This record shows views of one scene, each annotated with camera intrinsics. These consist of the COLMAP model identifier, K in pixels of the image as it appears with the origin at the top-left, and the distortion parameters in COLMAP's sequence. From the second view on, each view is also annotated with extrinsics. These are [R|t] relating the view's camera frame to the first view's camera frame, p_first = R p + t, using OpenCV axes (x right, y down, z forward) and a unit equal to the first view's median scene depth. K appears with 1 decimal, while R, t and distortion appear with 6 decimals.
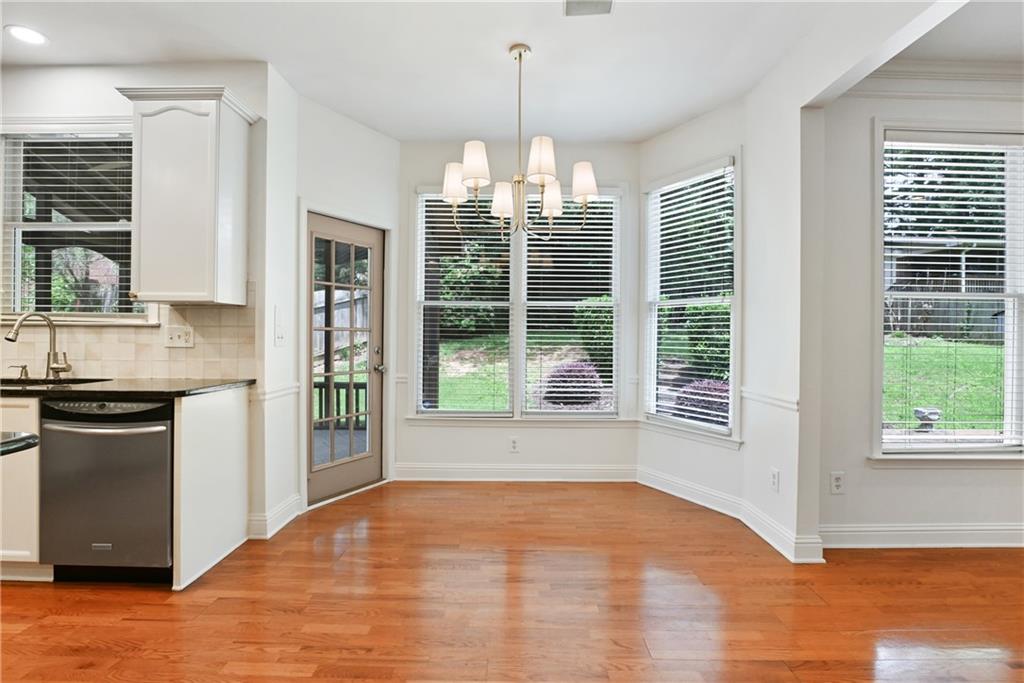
lens RADIAL K [[507.1, 0, 501.2], [0, 507.1, 337.5], [0, 0, 1]] dist [-0.039528, 0.010077]
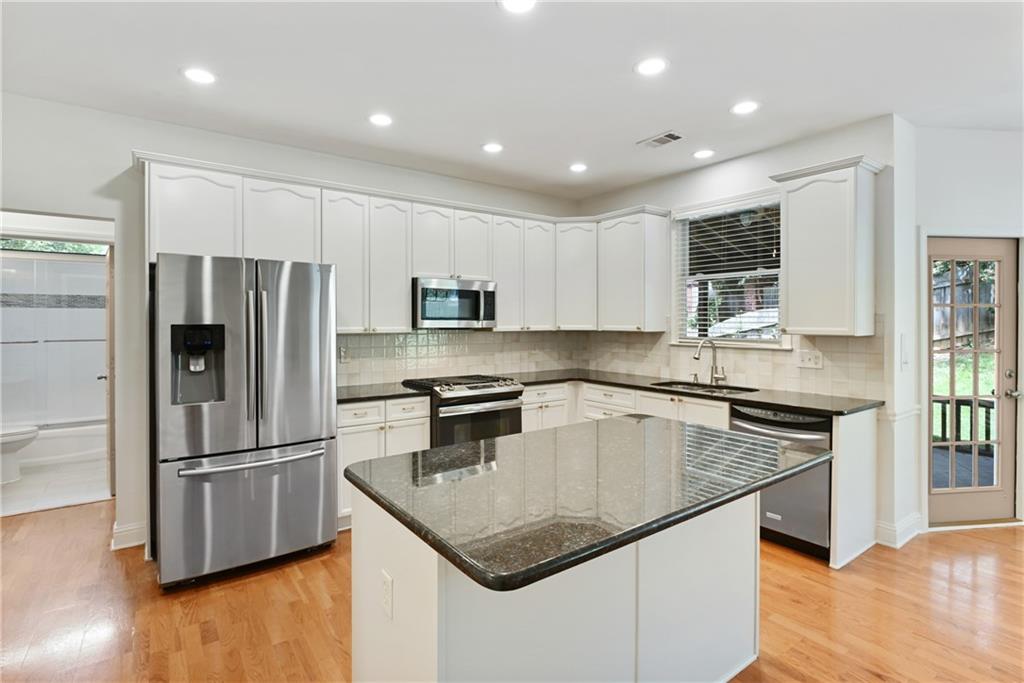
lens RADIAL K [[489.4, 0, 513.6], [0, 489.4, 323.9], [0, 0, 1]] dist [-0.007509, -0.000900]
pose [[0.597471, -0.004902, -0.801876, -0.112153], [0.001023, 0.999985, -0.005351, -0.084074], [0.801890, 0.002376, 0.597467, -0.310996]]
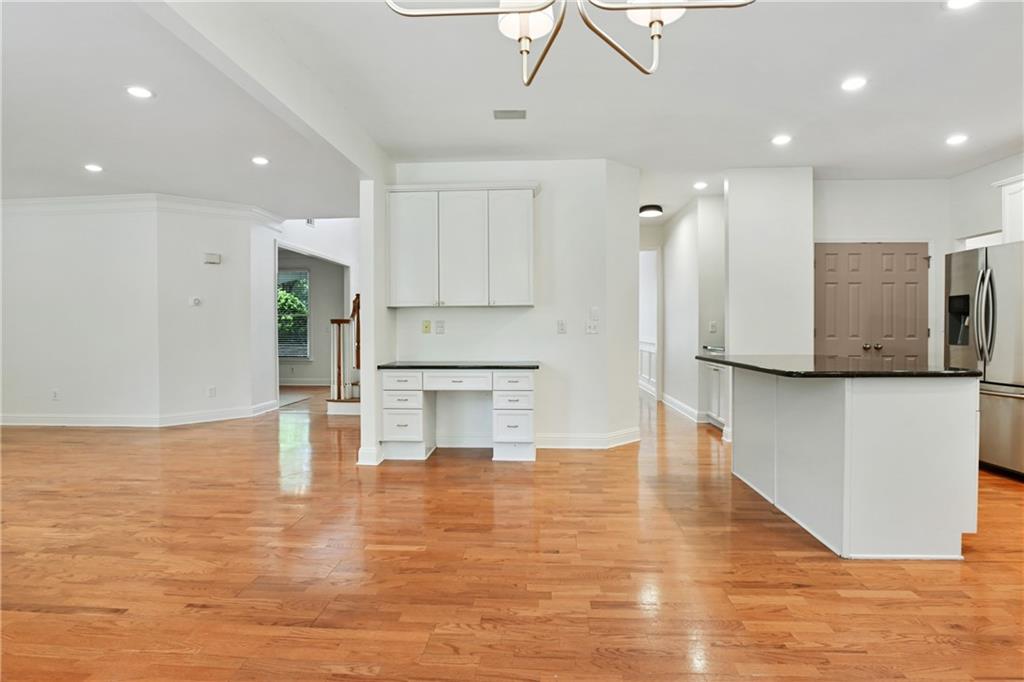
lens RADIAL K [[507.1, 0, 501.0], [0, 507.1, 331.5], [0, 0, 1]] dist [-0.039528, 0.010077]
pose [[-0.997982, -0.004823, 0.063320, 0.059249], [-0.003884, 0.999881, 0.014939, -0.000304], [-0.063385, 0.014663, -0.997881, 1.278871]]
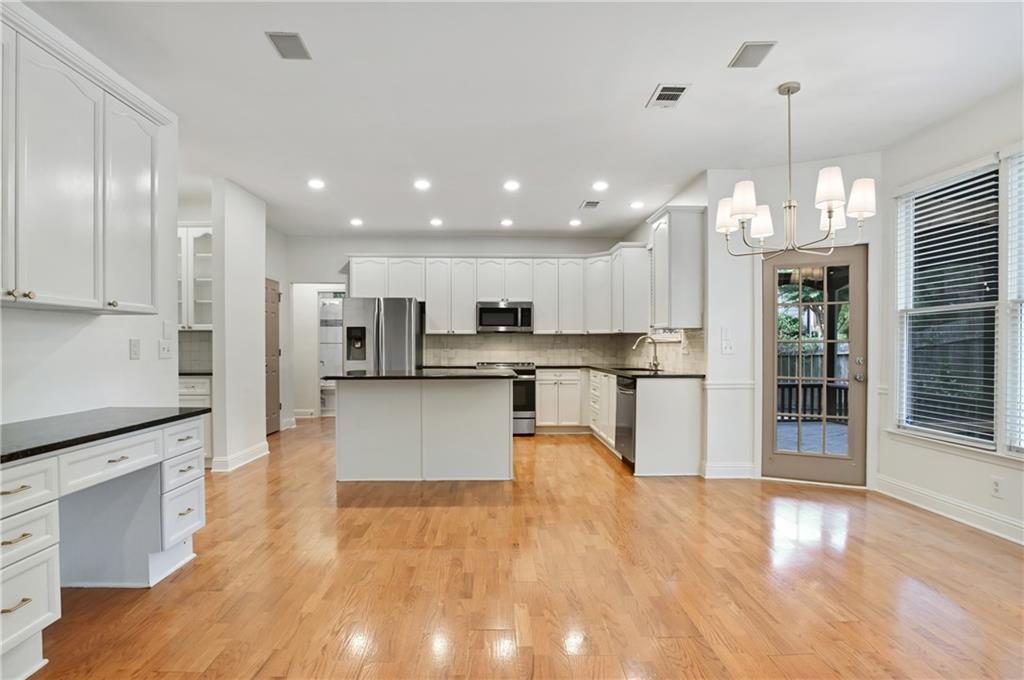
lens RADIAL K [[507.1, 0, 514.7], [0, 507.1, 347.3], [0, 0, 1]] dist [-0.039528, 0.010077]
pose [[0.051616, -0.006019, -0.998649, 1.046576], [-0.003557, 0.999974, -0.006211, 0.009481], [0.998661, 0.003873, 0.051593, 0.327237]]
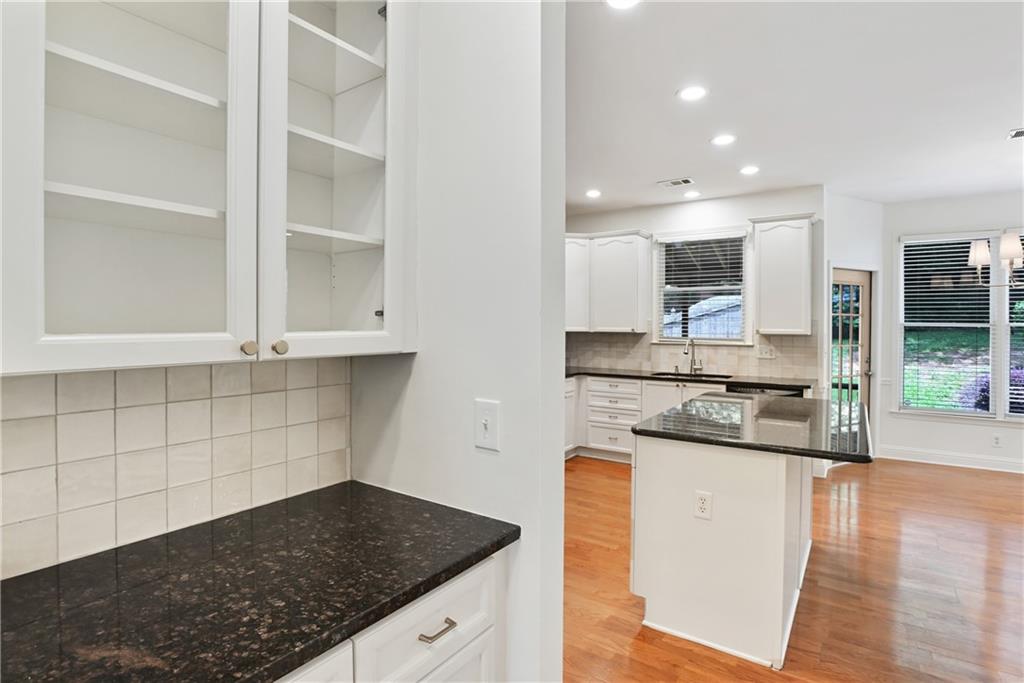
lens RADIAL K [[507.1, 0, 518.1], [0, 507.1, 327.4], [0, 0, 1]] dist [-0.039528, 0.010077]
pose [[0.831140, -0.001764, -0.556061, -0.392358], [-0.001311, 0.999986, -0.005132, -0.077249], [0.556062, 0.004995, 0.831126, -0.905041]]
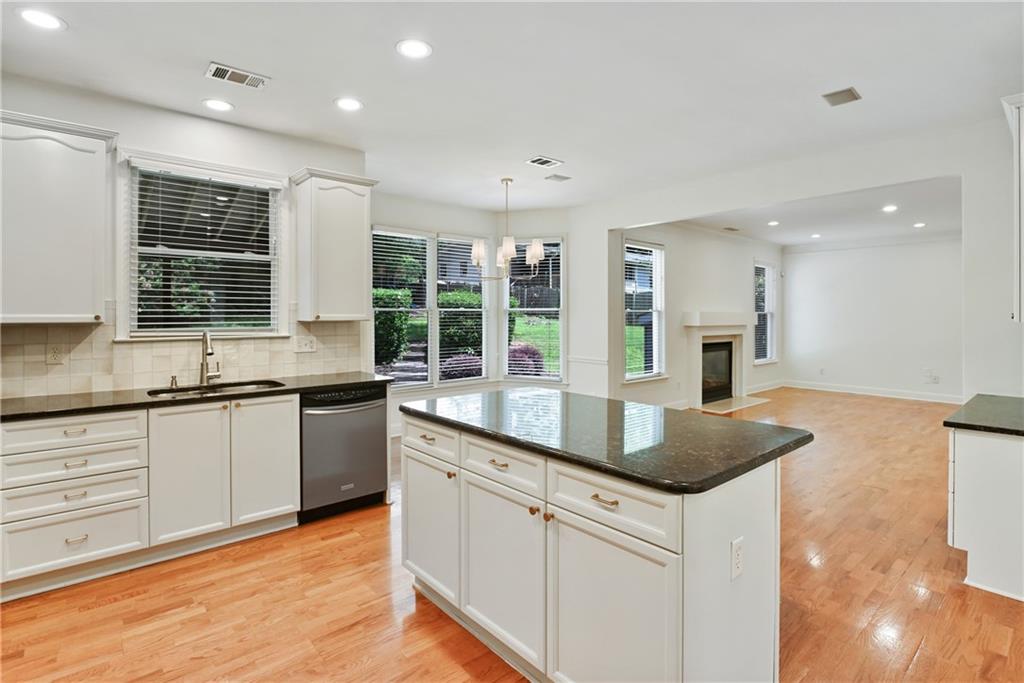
lens RADIAL K [[489.4, 0, 510.3], [0, 489.4, 315.3], [0, 0, 1]] dist [-0.007509, -0.000900]
pose [[0.758858, -0.008204, 0.651205, -1.082234], [0.007796, 0.999963, 0.003512, -0.080005], [-0.651210, 0.002412, 0.758894, -0.356823]]
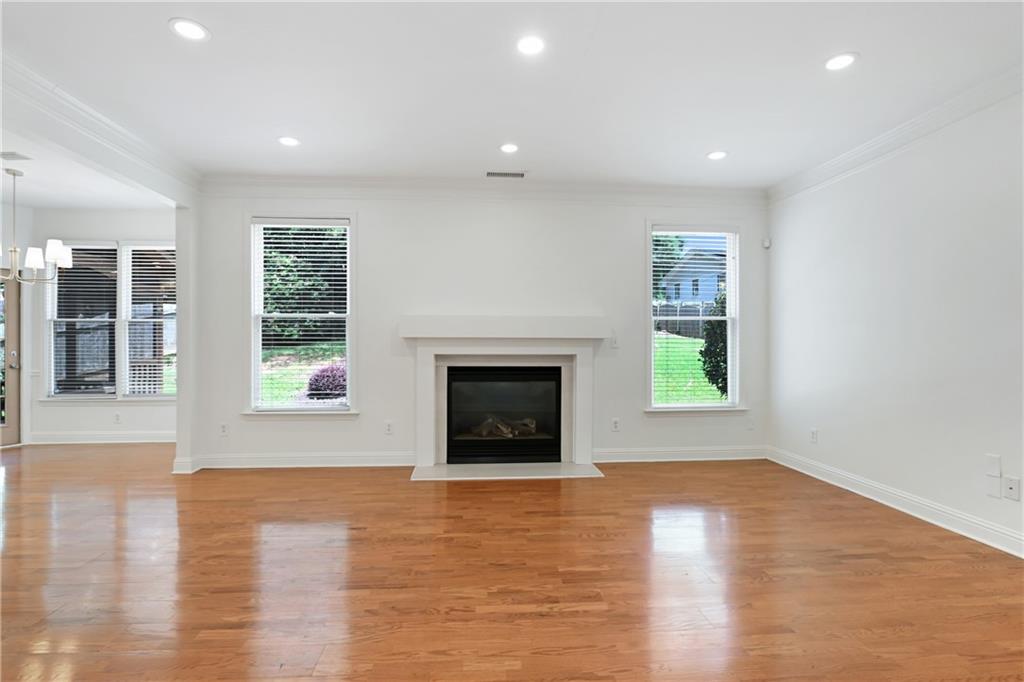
lens RADIAL K [[507.1, 0, 509.5], [0, 507.1, 340.9], [0, 0, 1]] dist [-0.039528, 0.010077]
pose [[0.995645, -0.008438, 0.092841, 1.442378], [0.009131, 0.999934, -0.007043, 0.016806], [-0.092775, 0.007860, 0.995656, -0.739114]]
